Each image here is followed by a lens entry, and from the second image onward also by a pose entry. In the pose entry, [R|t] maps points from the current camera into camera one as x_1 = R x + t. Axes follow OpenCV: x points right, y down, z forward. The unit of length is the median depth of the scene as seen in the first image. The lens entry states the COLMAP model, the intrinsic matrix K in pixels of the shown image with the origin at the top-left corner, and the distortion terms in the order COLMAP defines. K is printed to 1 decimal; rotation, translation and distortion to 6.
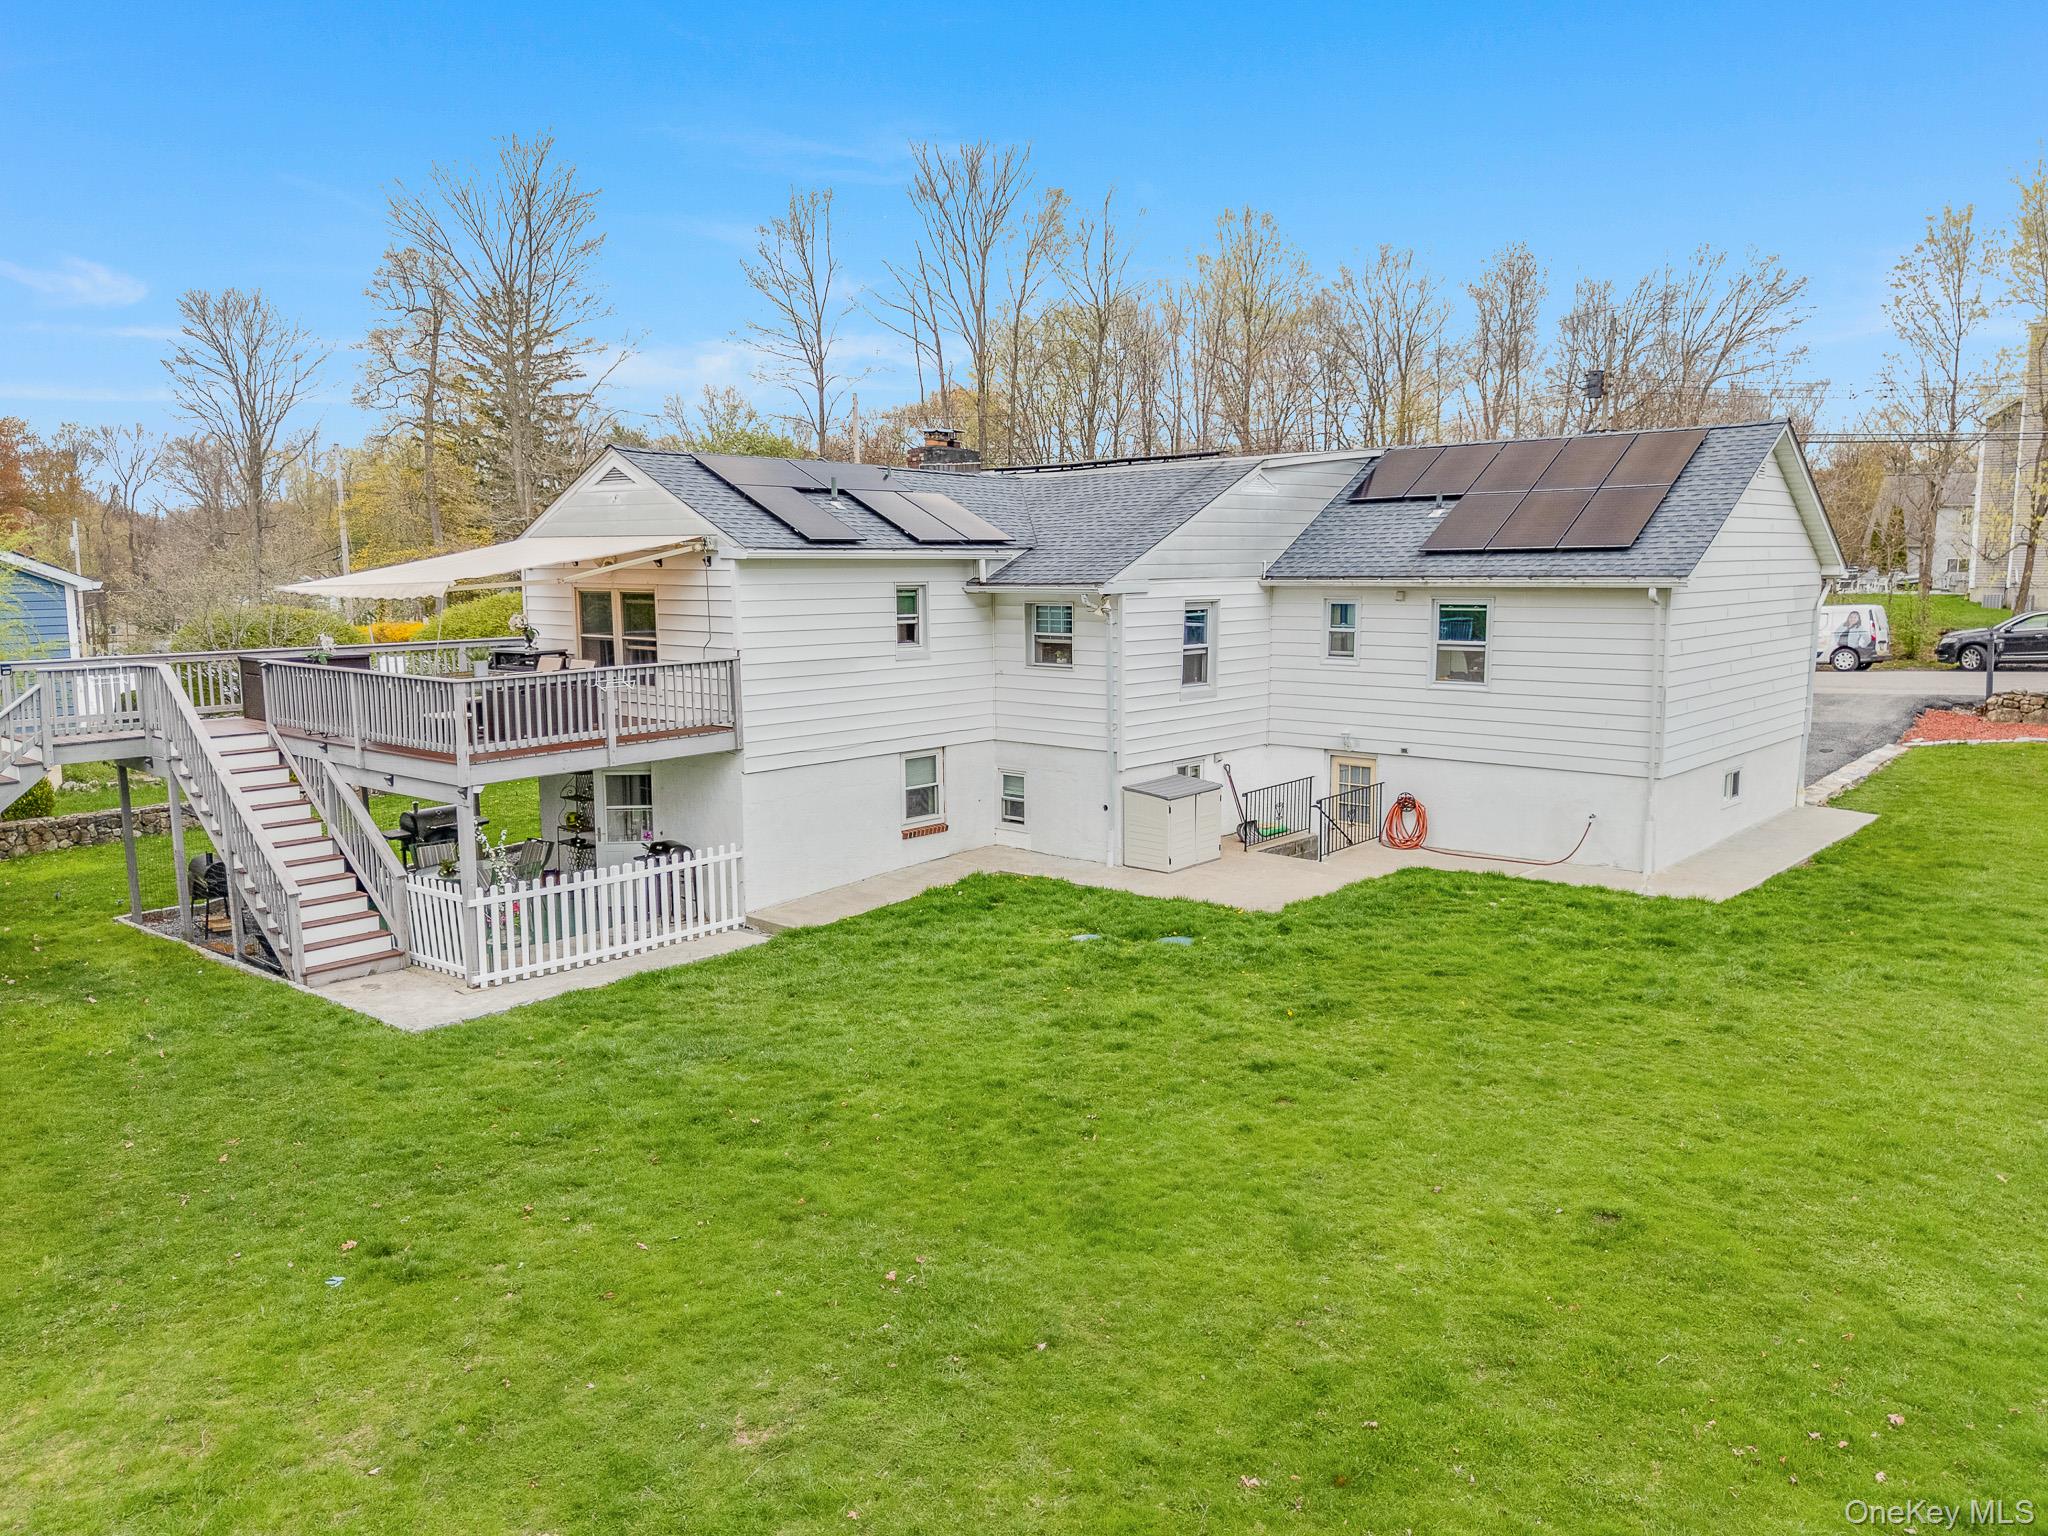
lens RADIAL K [[1497.8, 0, 1034.5], [0, 1497.8, 765.4], [0, 0, 1]] dist [0.064260, -0.060638]
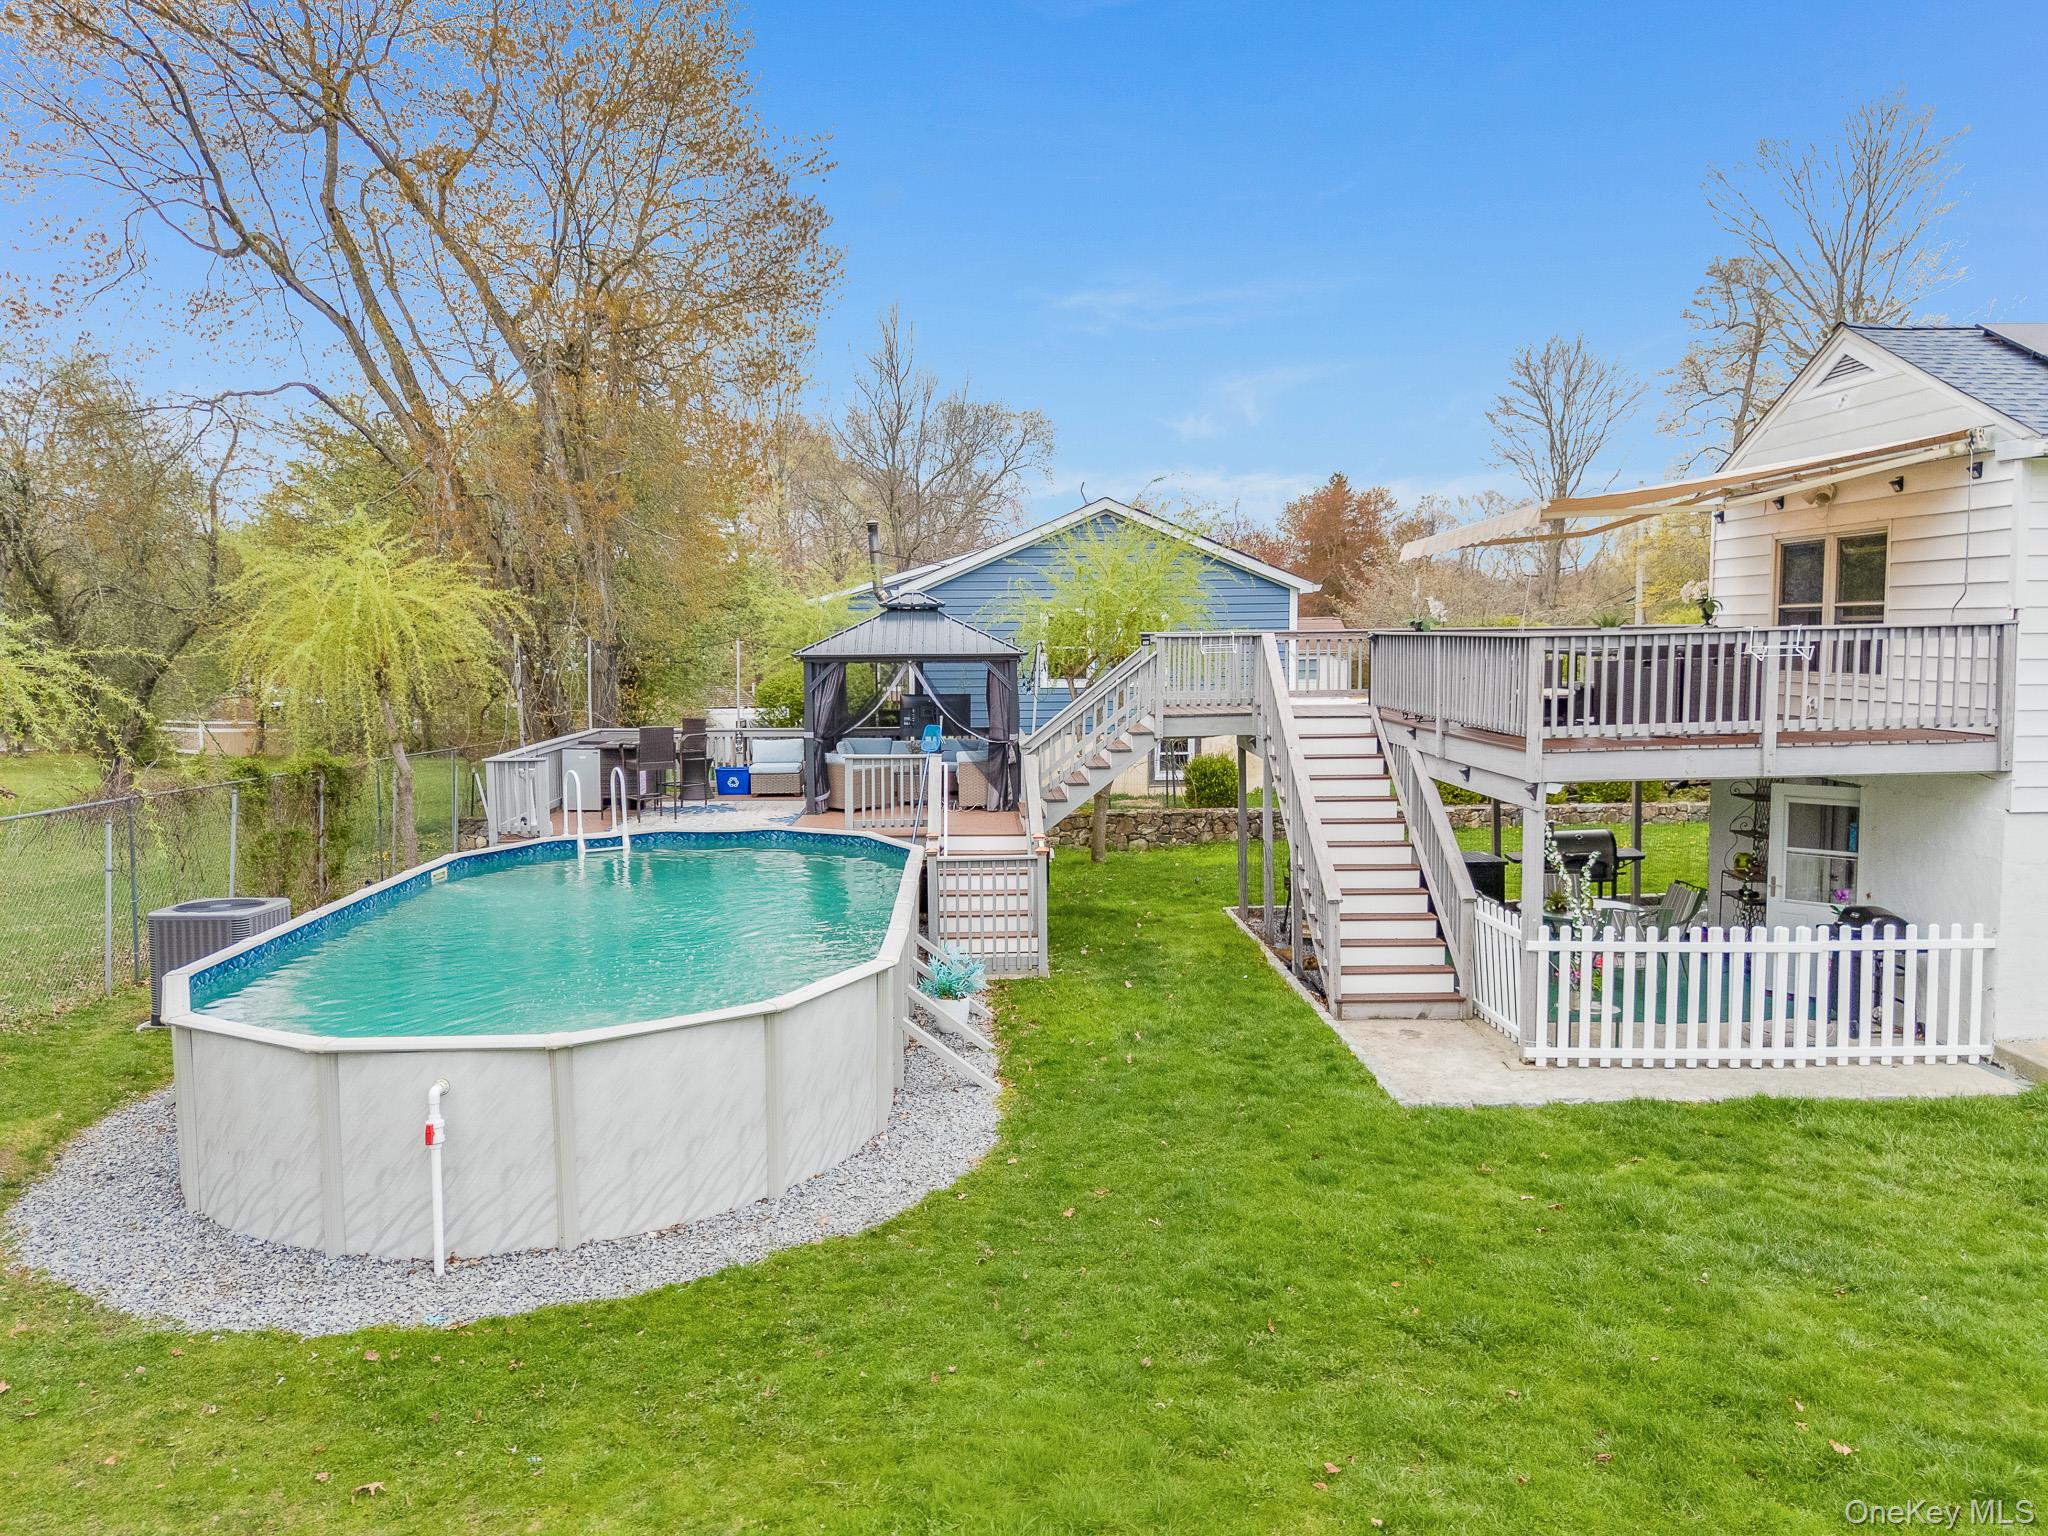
lens RADIAL K [[1497.8, 0, 1034.5], [0, 1497.8, 765.4], [0, 0, 1]] dist [0.064260, -0.060638]
pose [[0.675653, 0.064644, -0.734380, -0.008566], [-0.096173, 0.995364, -0.000866, 0.026819], [0.730919, 0.071212, 0.678738, 0.306095]]
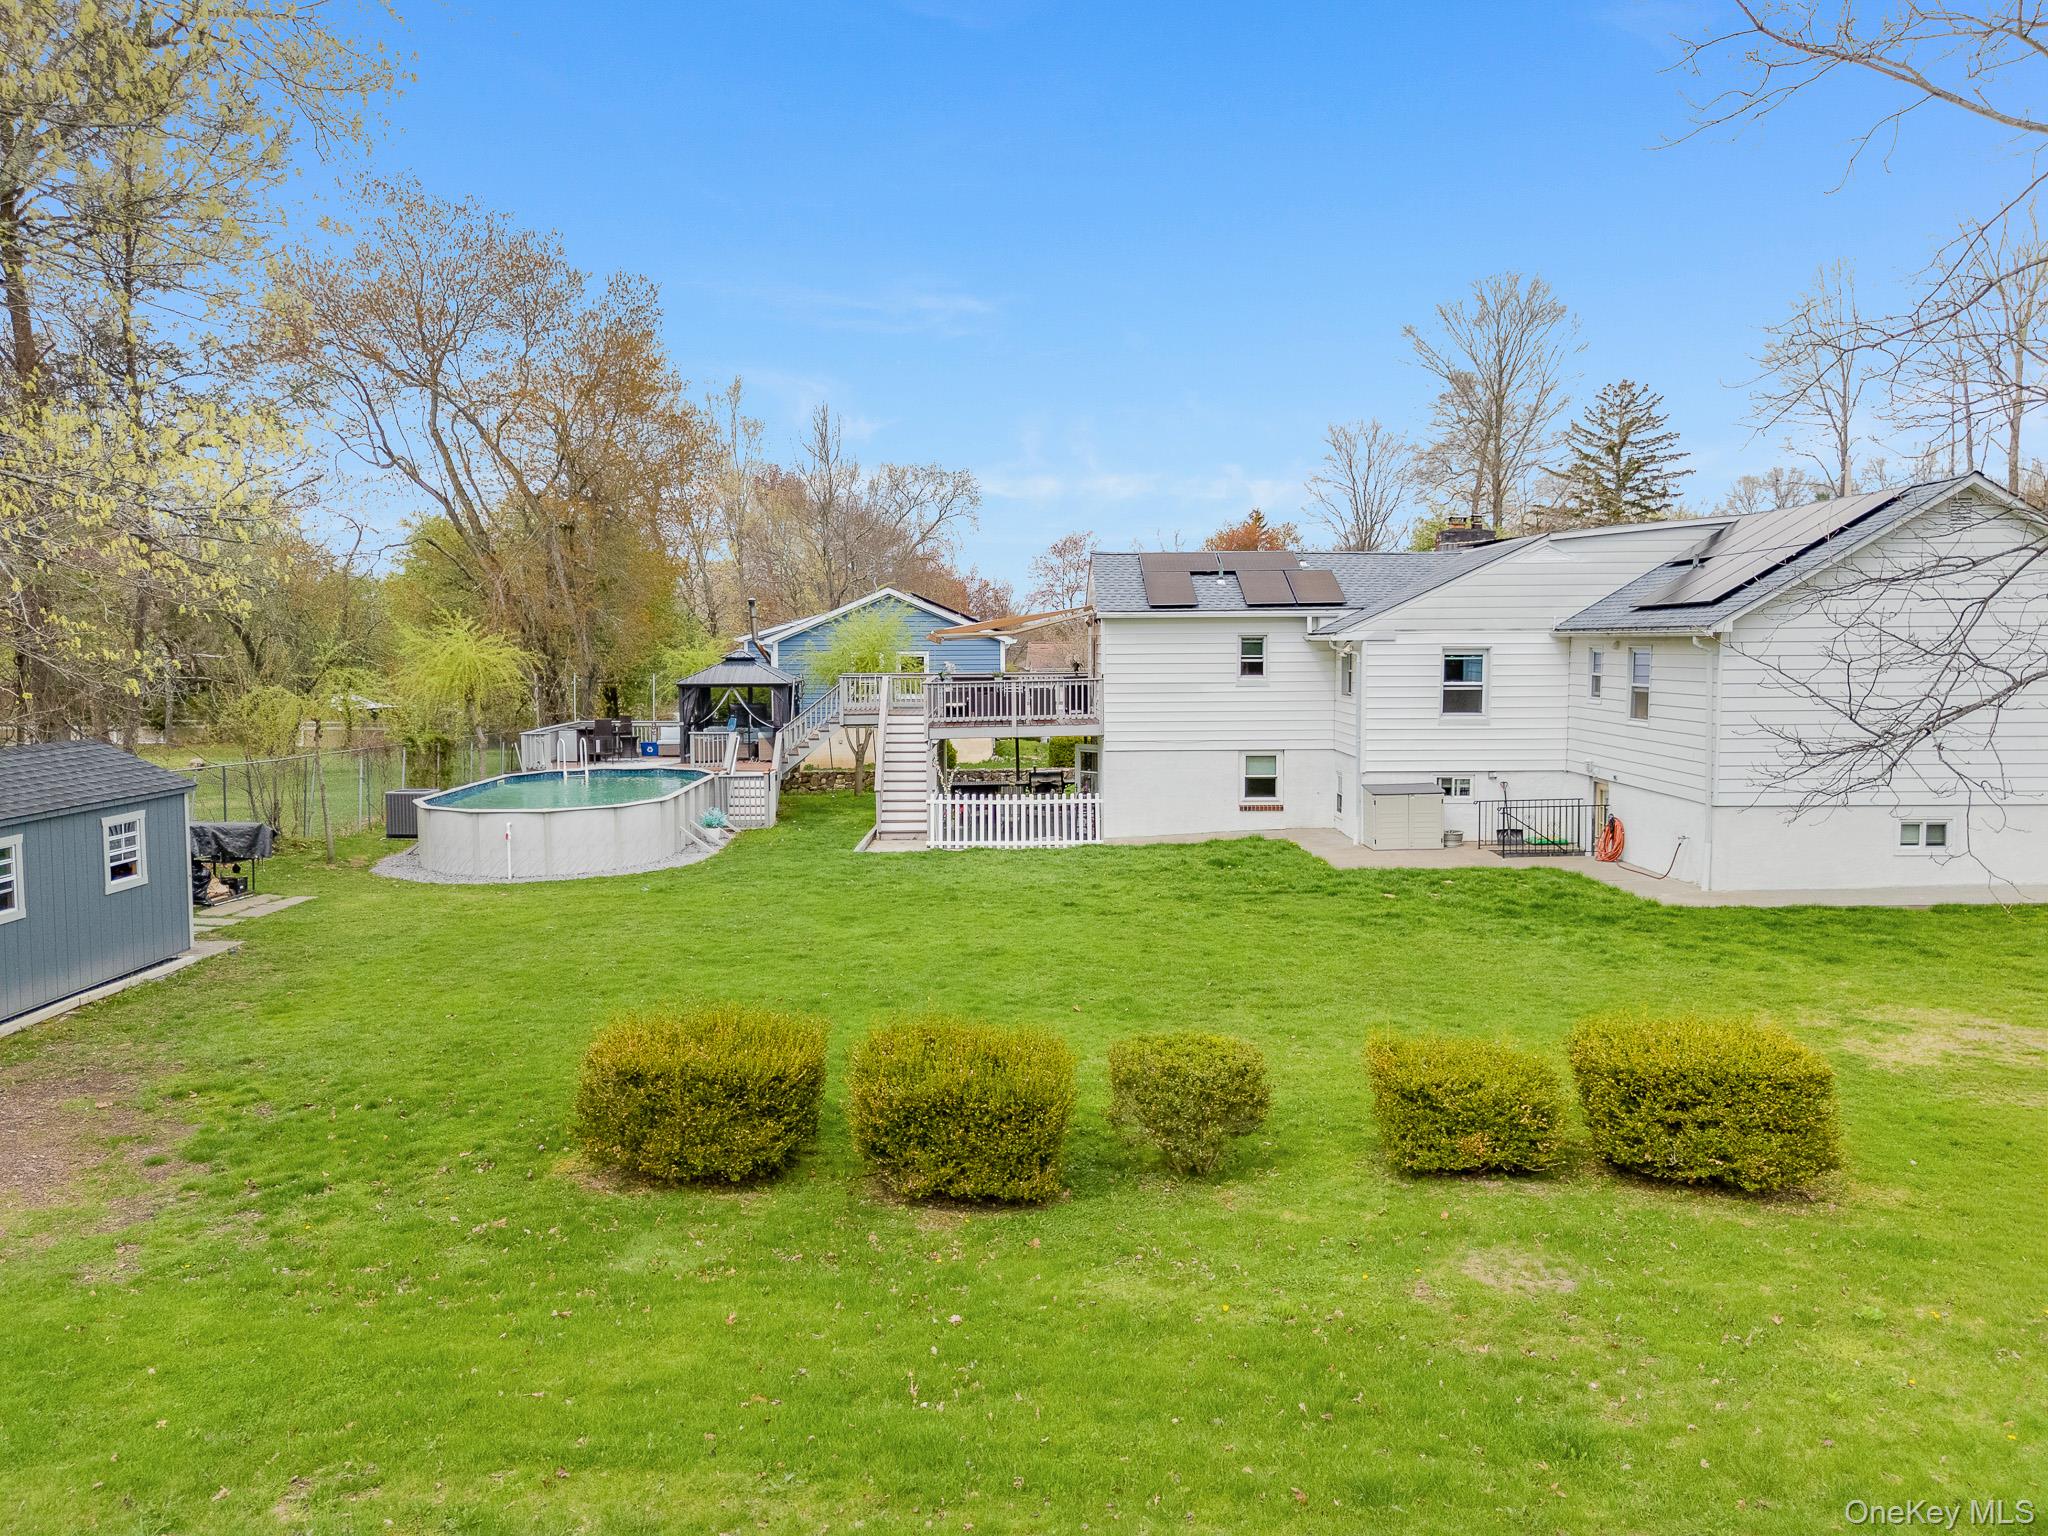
lens RADIAL K [[1497.8, 0, 1034.5], [0, 1497.8, 765.4], [0, 0, 1]] dist [0.064260, -0.060638]
pose [[0.664834, 0.063525, -0.744285, 1.007610], [-0.100110, 0.994966, -0.004502, 0.037848], [0.740252, 0.077504, 0.667847, -0.131348]]
